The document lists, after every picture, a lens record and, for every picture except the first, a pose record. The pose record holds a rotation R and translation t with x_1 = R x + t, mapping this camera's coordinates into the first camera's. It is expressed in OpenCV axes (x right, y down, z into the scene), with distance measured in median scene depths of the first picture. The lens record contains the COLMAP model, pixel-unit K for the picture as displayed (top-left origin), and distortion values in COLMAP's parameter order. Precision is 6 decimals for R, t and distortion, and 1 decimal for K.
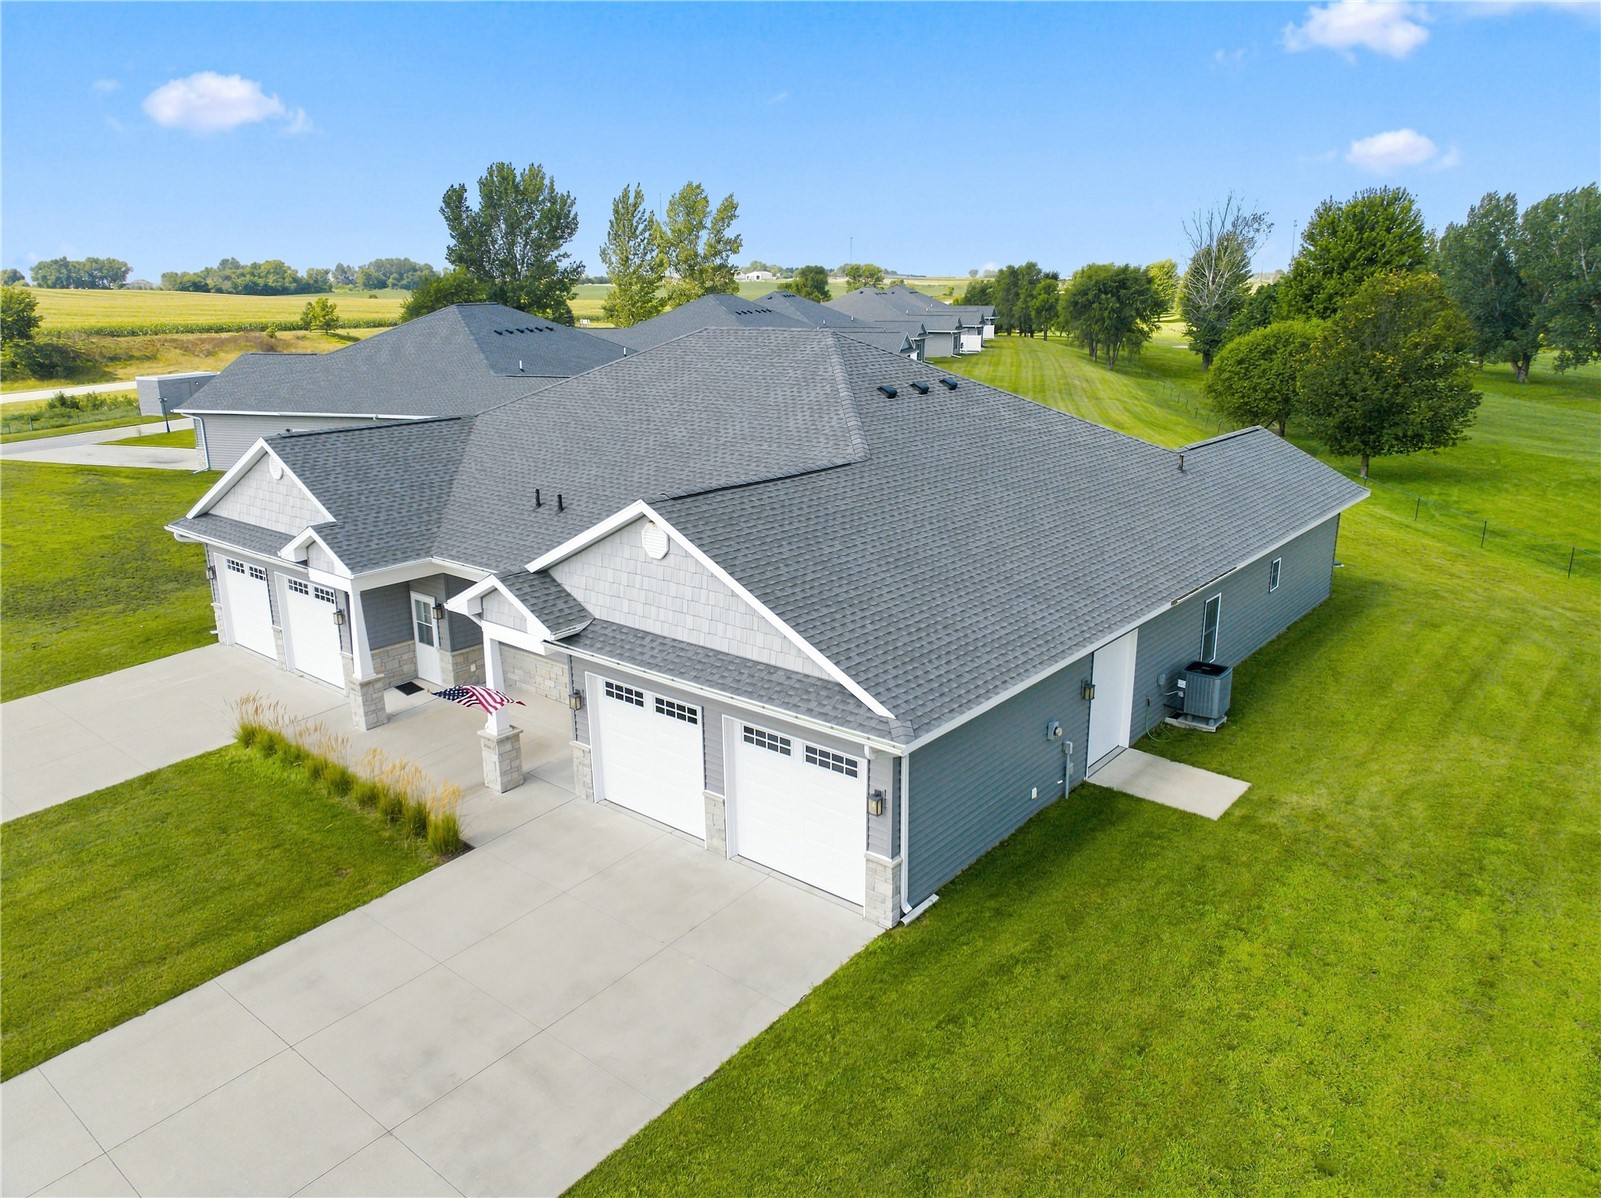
lens RADIAL K [[1143.6, 0, 807.1], [0, 1143.6, 600.6], [0, 0, 1]] dist [-0.064319, -0.000397]
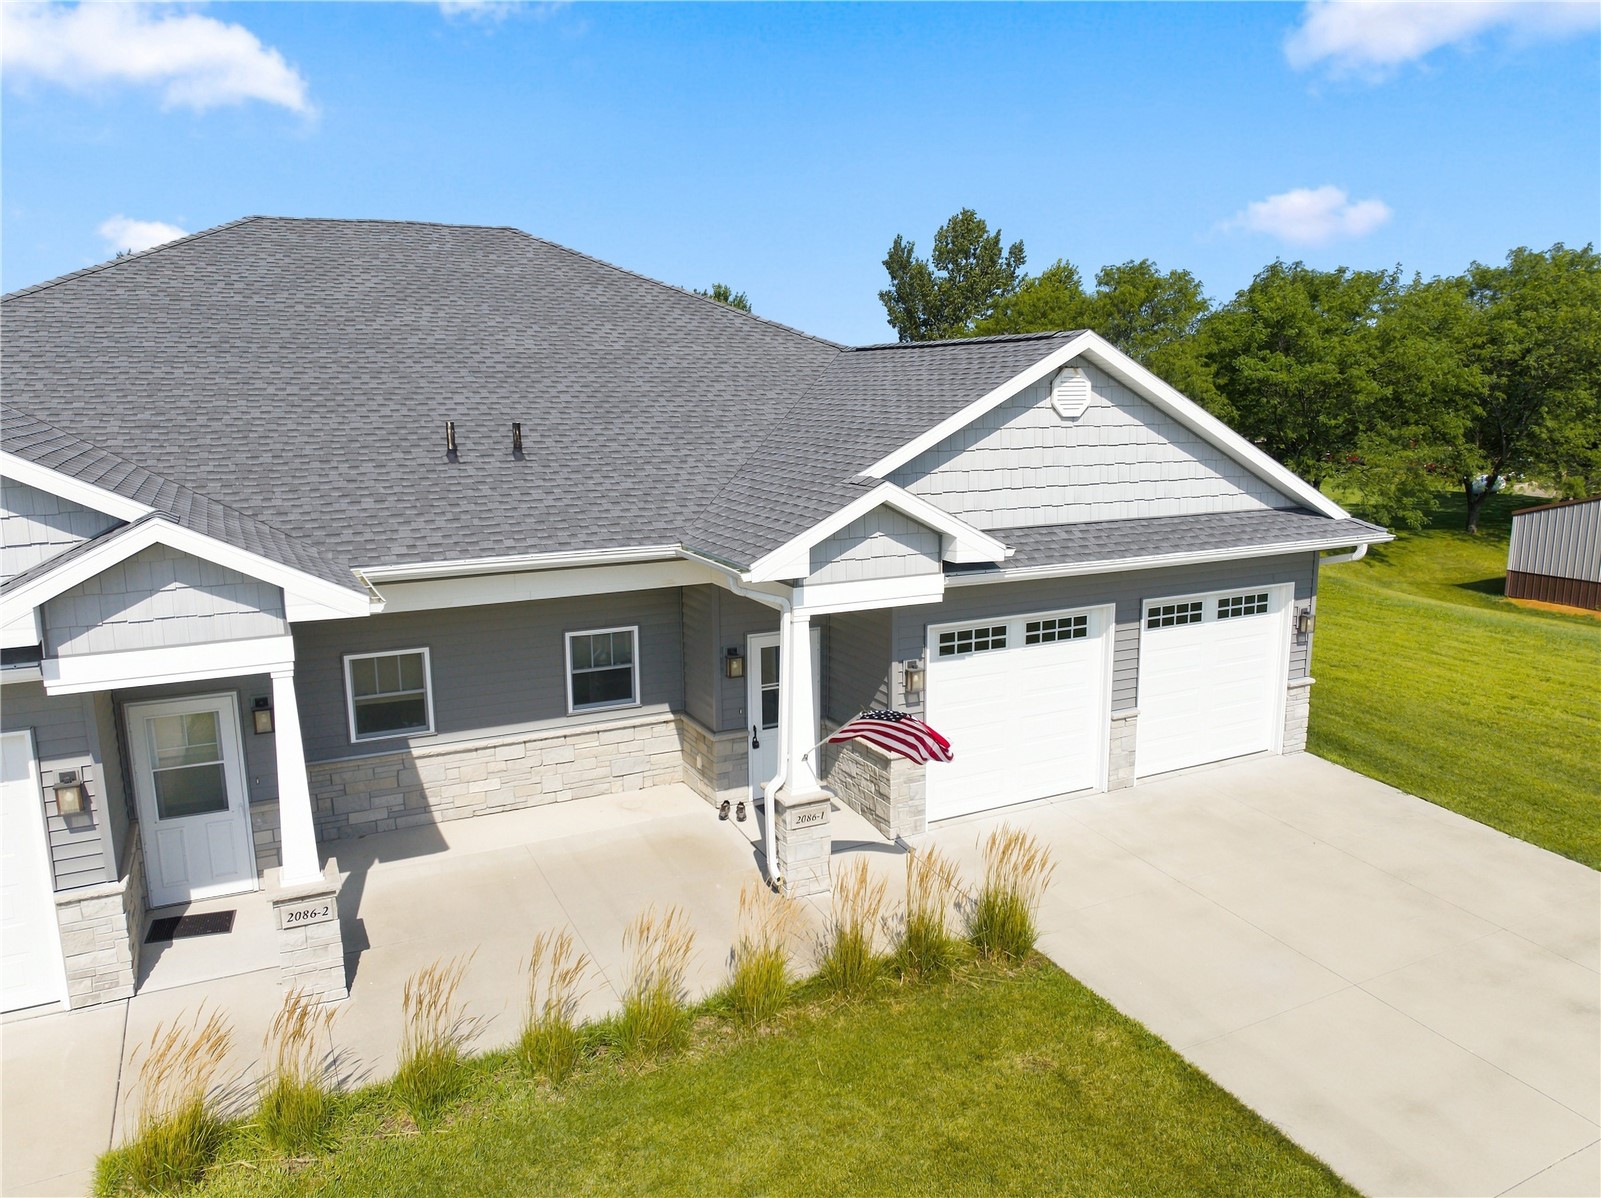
lens RADIAL K [[1143.6, 0, 807.1], [0, 1143.6, 600.6], [0, 0, 1]] dist [-0.064319, -0.000397]
pose [[0.380260, -0.164828, 0.910074, -0.869687], [0.247116, 0.966325, 0.071762, -0.017732], [-0.891255, 0.197606, 0.408186, 0.848586]]
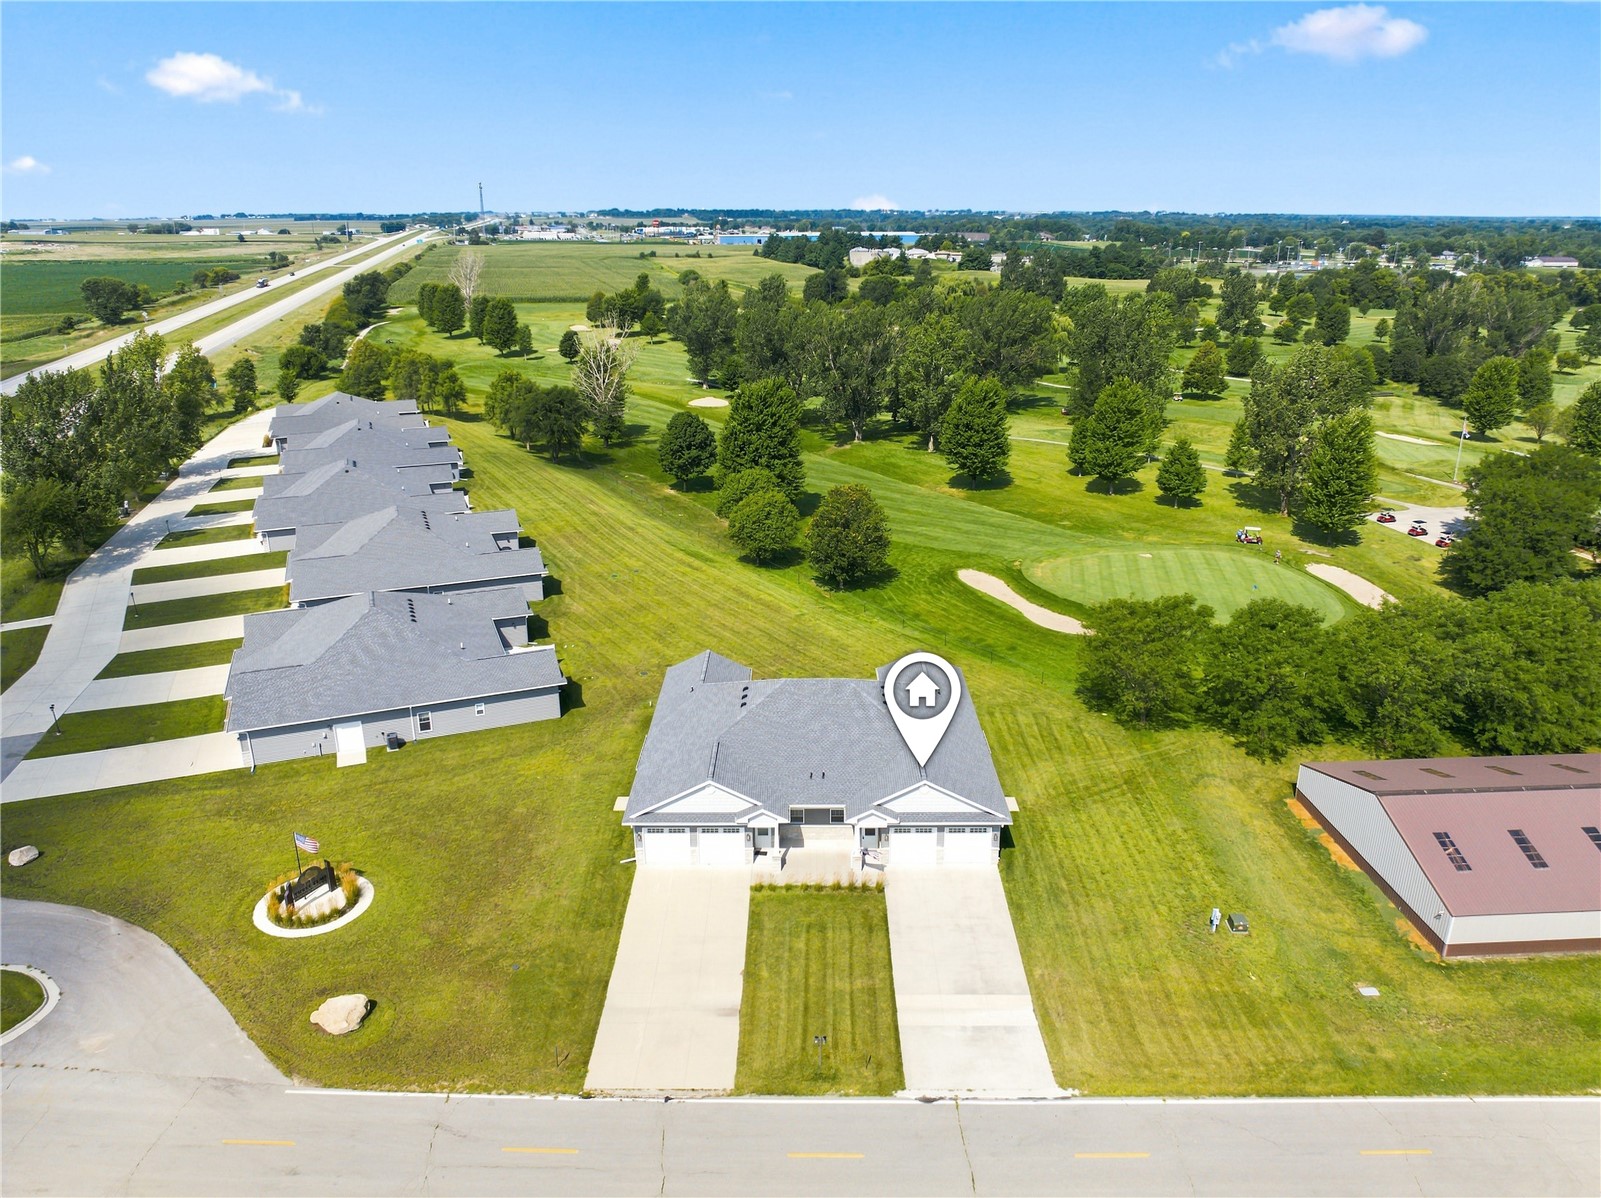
lens RADIAL K [[1143.6, 0, 807.1], [0, 1143.6, 600.6], [0, 0, 1]] dist [-0.064319, -0.000397]
pose [[0.760860, -0.203428, 0.616206, -2.485728], [0.159363, 0.979088, 0.126452, -1.133573], [-0.629043, 0.001988, 0.777368, -1.558955]]
